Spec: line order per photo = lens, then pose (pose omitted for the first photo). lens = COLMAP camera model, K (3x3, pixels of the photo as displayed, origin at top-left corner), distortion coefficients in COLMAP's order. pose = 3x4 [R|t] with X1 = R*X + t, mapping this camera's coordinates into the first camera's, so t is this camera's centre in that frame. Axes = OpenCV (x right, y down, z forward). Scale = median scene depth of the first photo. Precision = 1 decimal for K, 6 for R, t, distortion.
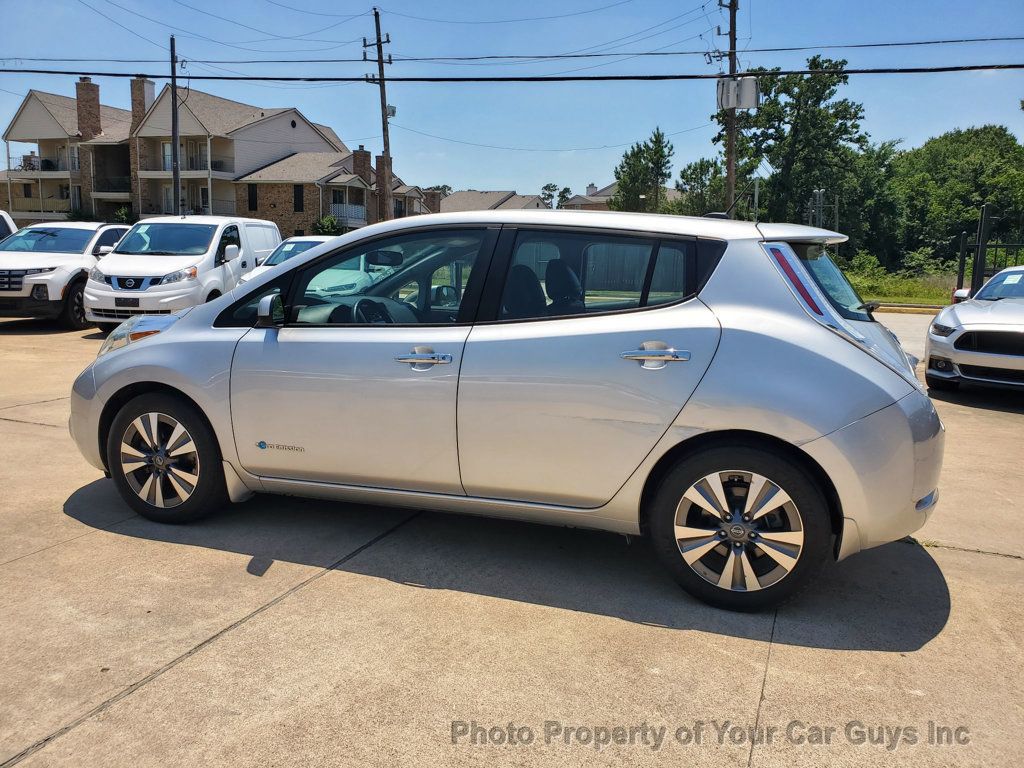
lens RADIAL K [[802.4, 0, 513.8], [0, 802.4, 380.3], [0, 0, 1]] dist [0.000427, 0.015927]
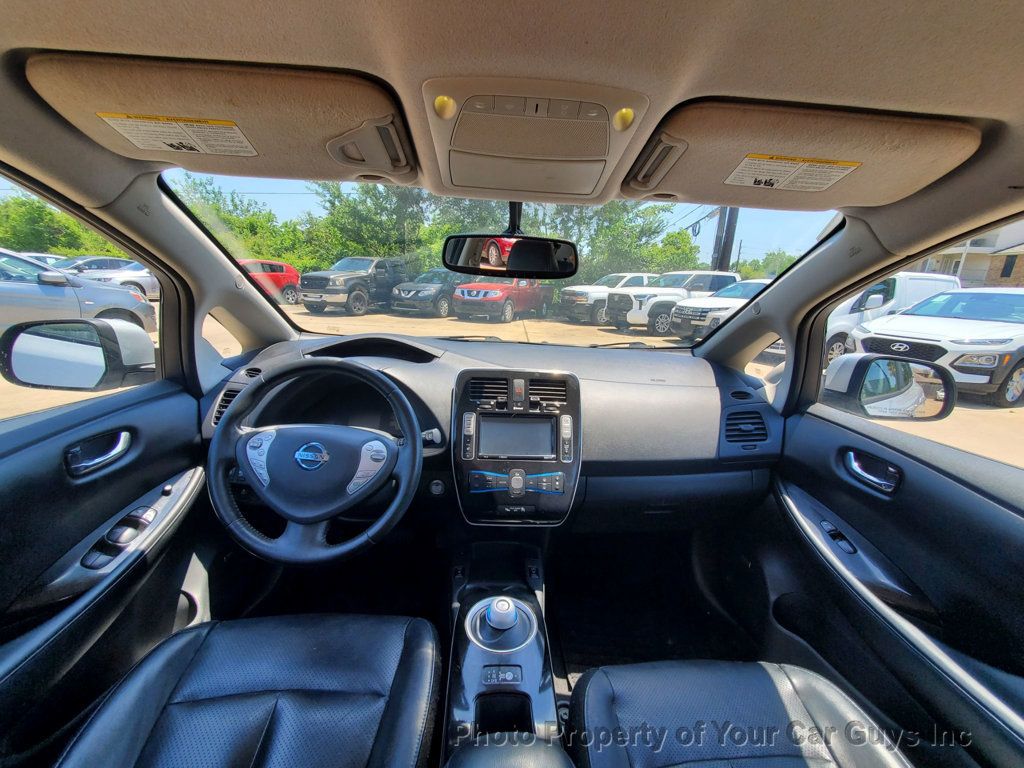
lens RADIAL K [[404.6, 0, 515.7], [0, 404.6, 400.4], [0, 0, 1]] dist [0.003256, 0.000247]
pose [[0.375202, 0.249811, -0.892646, 0.005188], [-0.184296, 0.963879, 0.192282, -0.044927], [0.908437, 0.092366, 0.407689, 0.345002]]
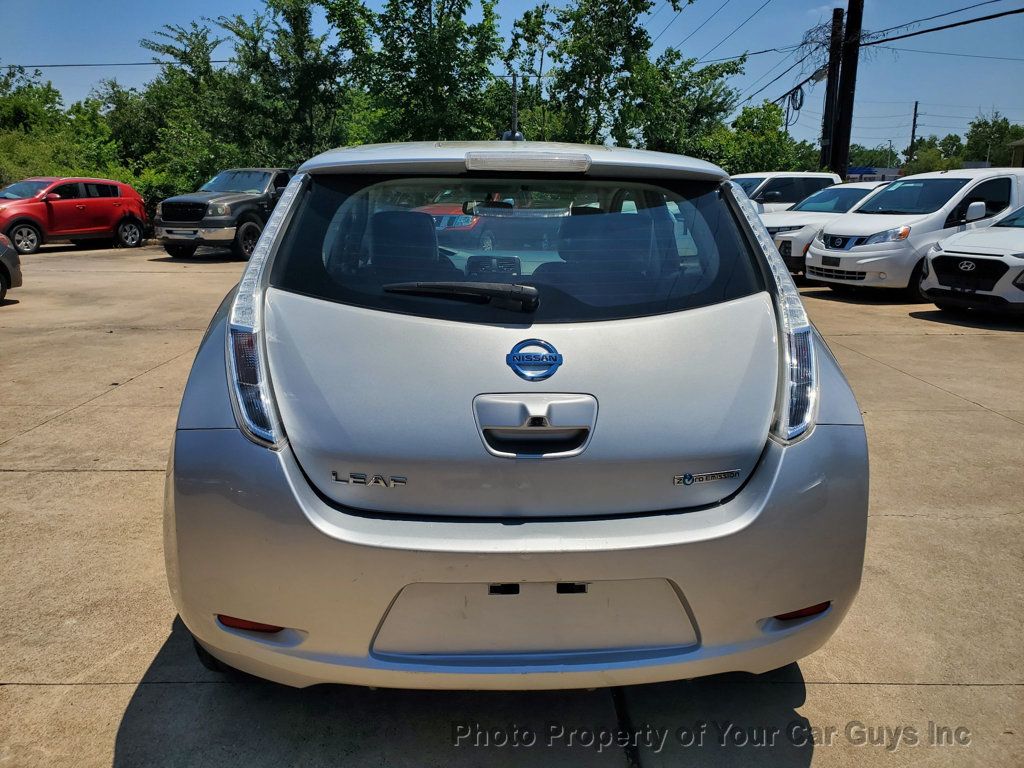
lens RADIAL K [[802.4, 0, 513.0], [0, 802.4, 373.8], [0, 0, 1]] dist [0.000427, 0.015927]
pose [[0.391363, 0.179246, -0.902611, 0.274463], [-0.147629, 0.980372, 0.130678, -0.031597], [0.908317, 0.082109, 0.410143, 0.240461]]
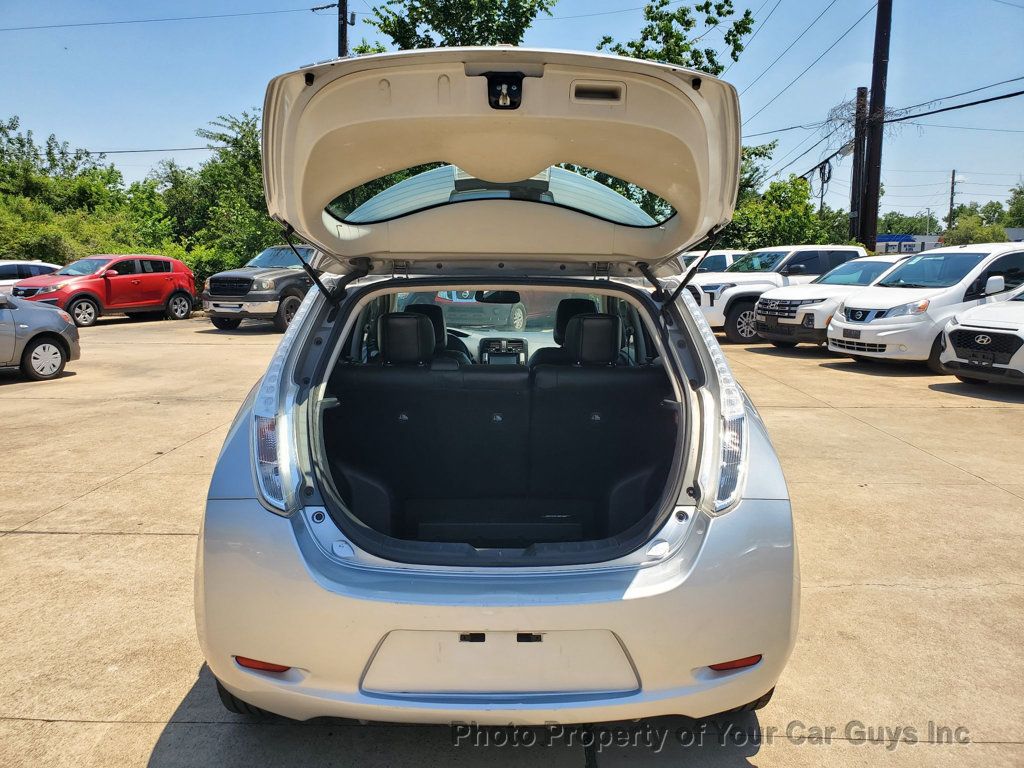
lens RADIAL K [[802.4, 0, 510.7], [0, 802.4, 372.3], [0, 0, 1]] dist [0.000427, 0.015927]
pose [[0.344733, 0.102242, -0.933116, 0.306359], [-0.145561, 0.987849, 0.054463, -0.040612], [0.927346, 0.117050, 0.355427, 0.241429]]
